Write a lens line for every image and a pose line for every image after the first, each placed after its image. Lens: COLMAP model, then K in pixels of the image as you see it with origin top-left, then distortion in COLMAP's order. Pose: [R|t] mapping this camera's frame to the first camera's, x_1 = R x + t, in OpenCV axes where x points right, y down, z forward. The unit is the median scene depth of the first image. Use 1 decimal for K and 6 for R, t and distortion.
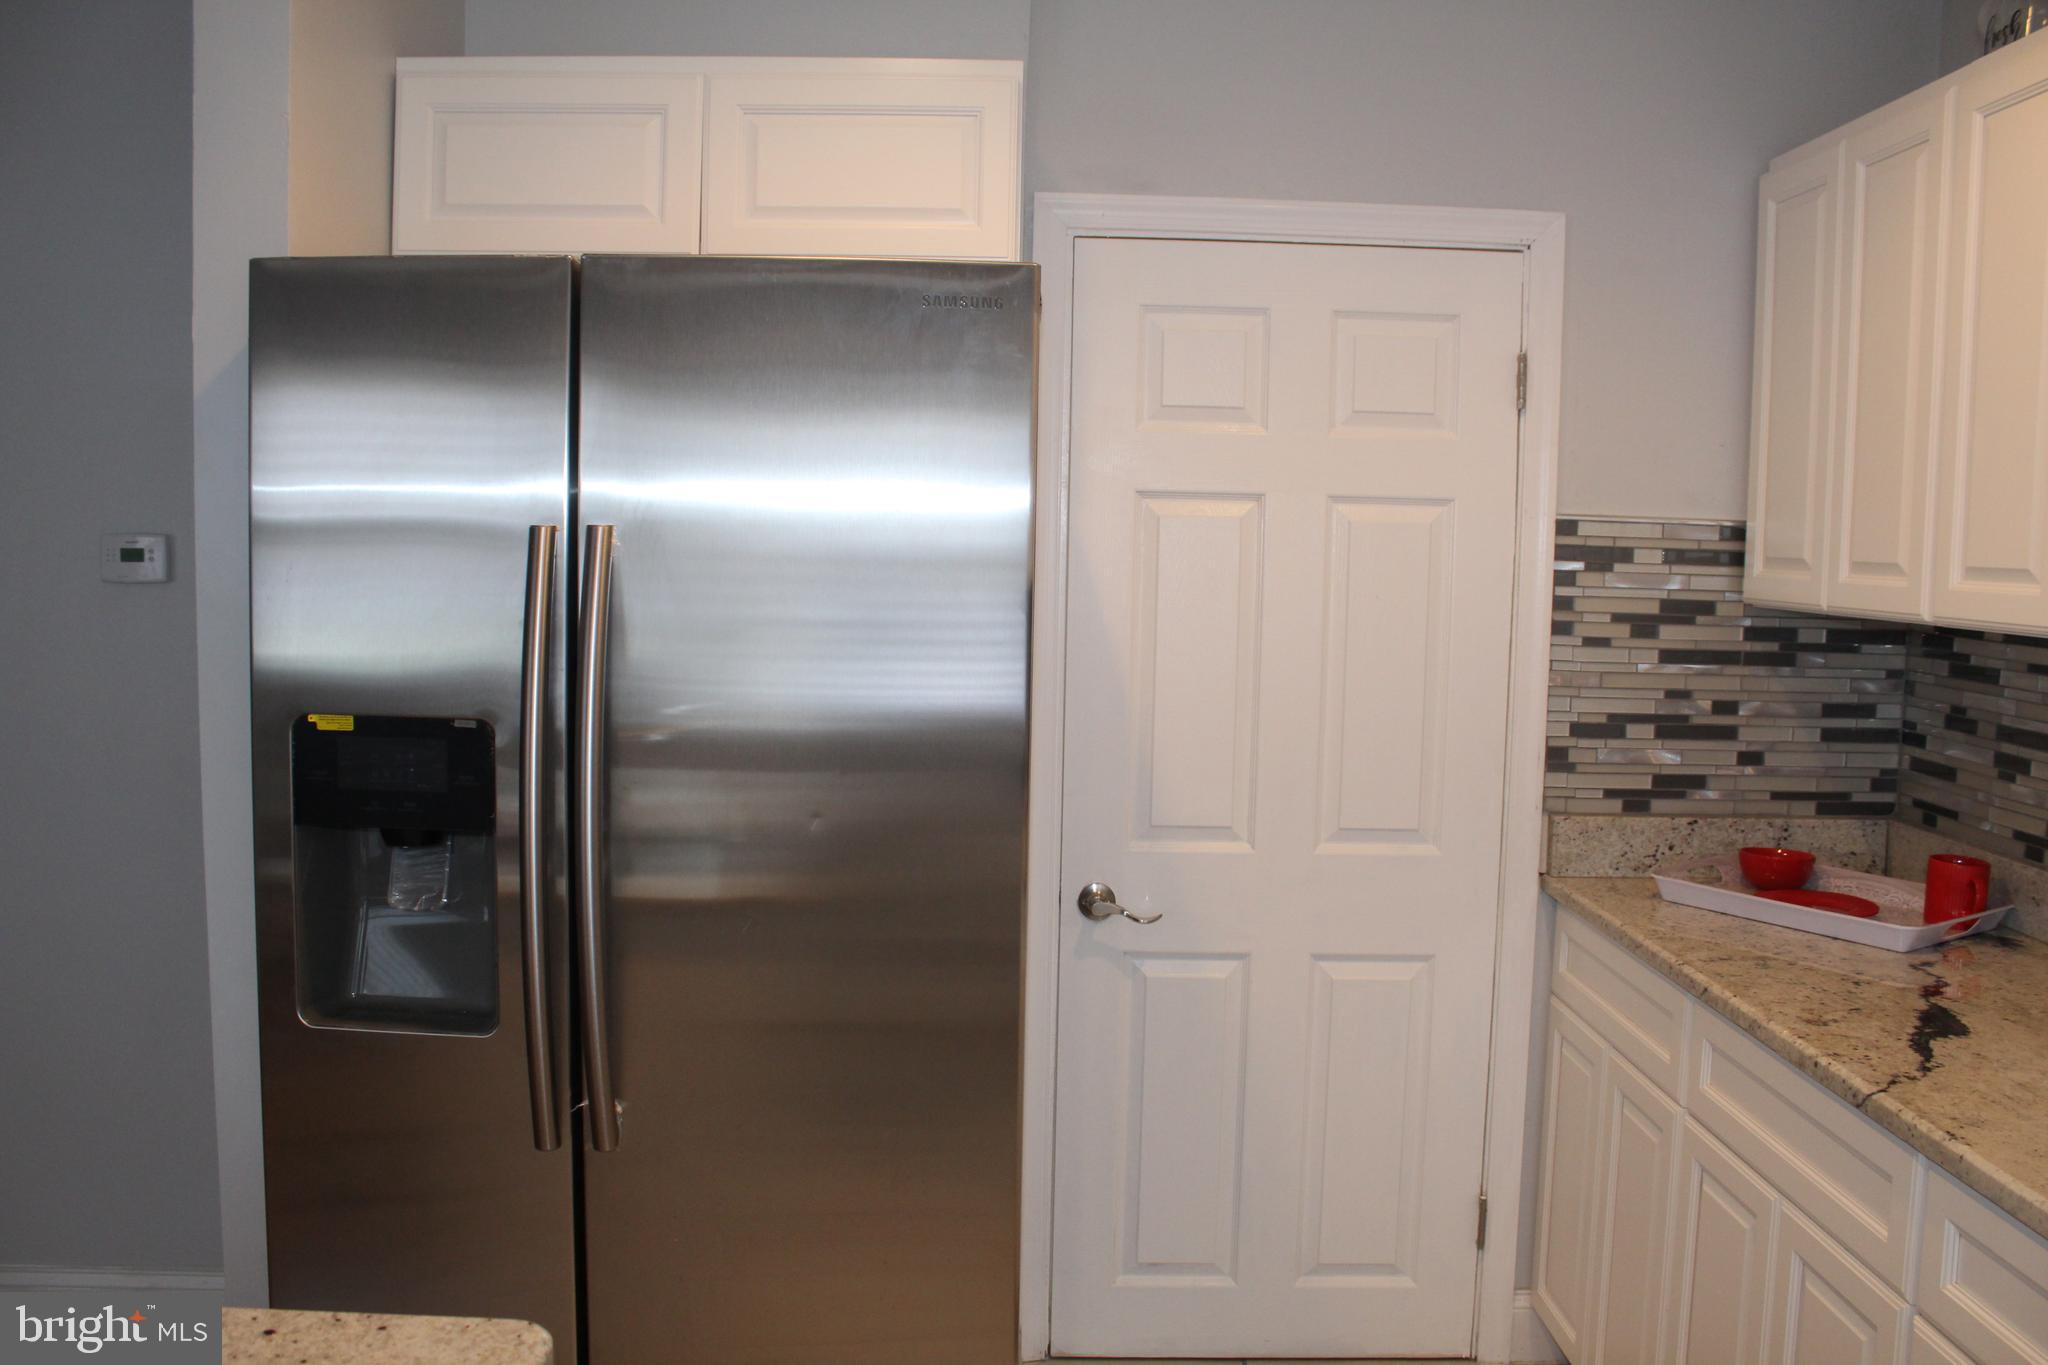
lens RADIAL K [[1715.1, 0, 1036.8], [0, 1715.1, 679.4], [0, 0, 1]] dist [-0.165919, 0.148398]
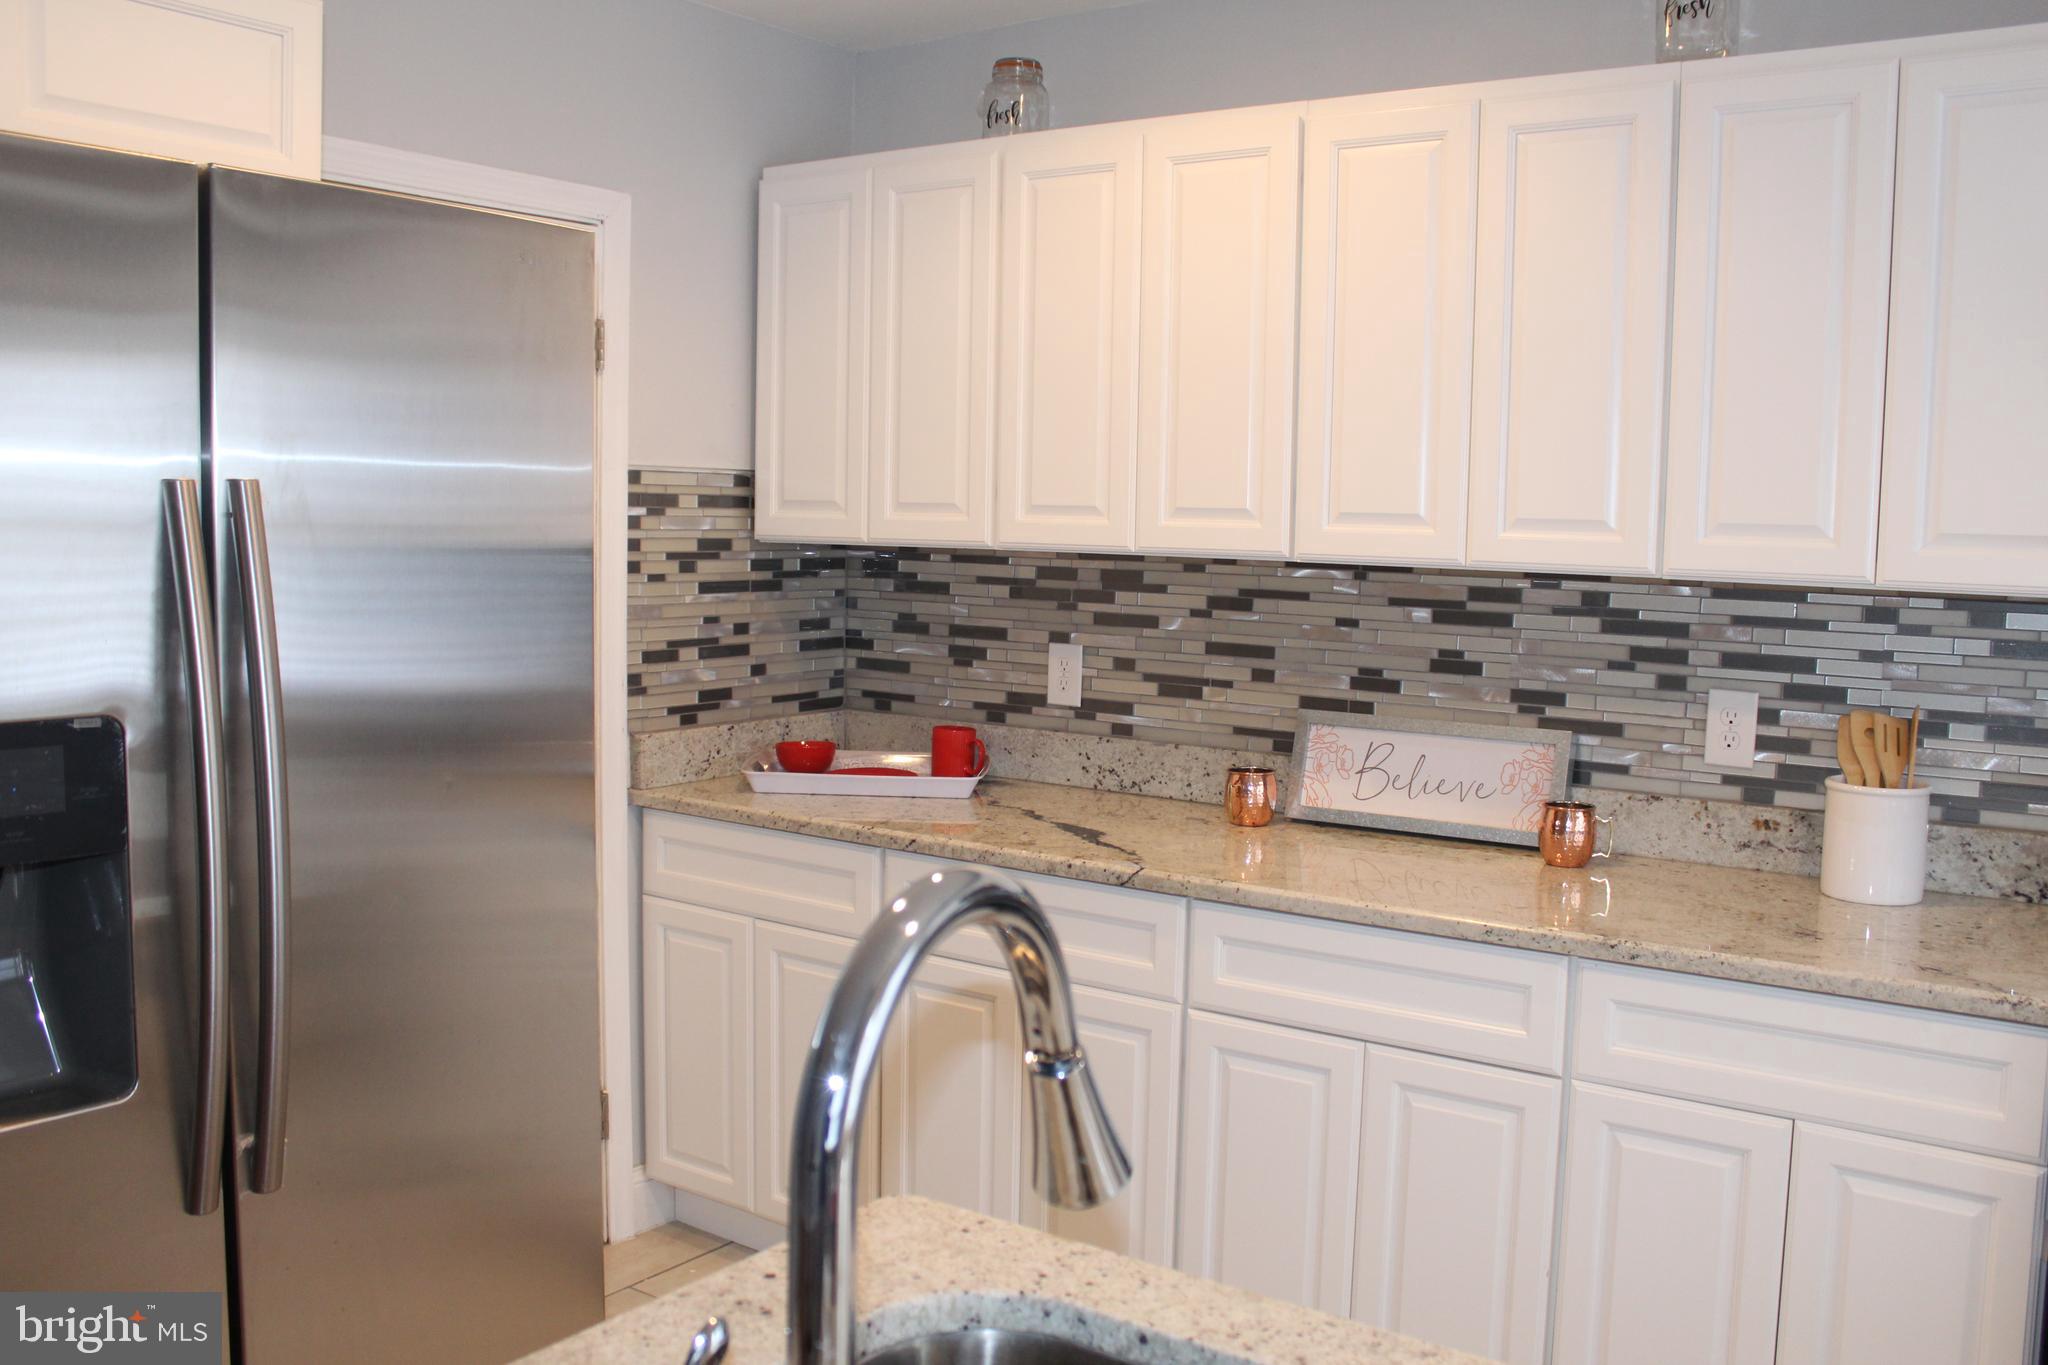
lens RADIAL K [[1812.7, 0, 1029.7], [0, 1812.7, 656.1], [0, 0, 1]] dist [-0.154105, 0.146724]
pose [[0.581396, -0.076845, 0.809983, -0.505691], [0.065836, 0.996709, 0.047304, -0.010697], [-0.810953, 0.025824, 0.584542, 0.092515]]
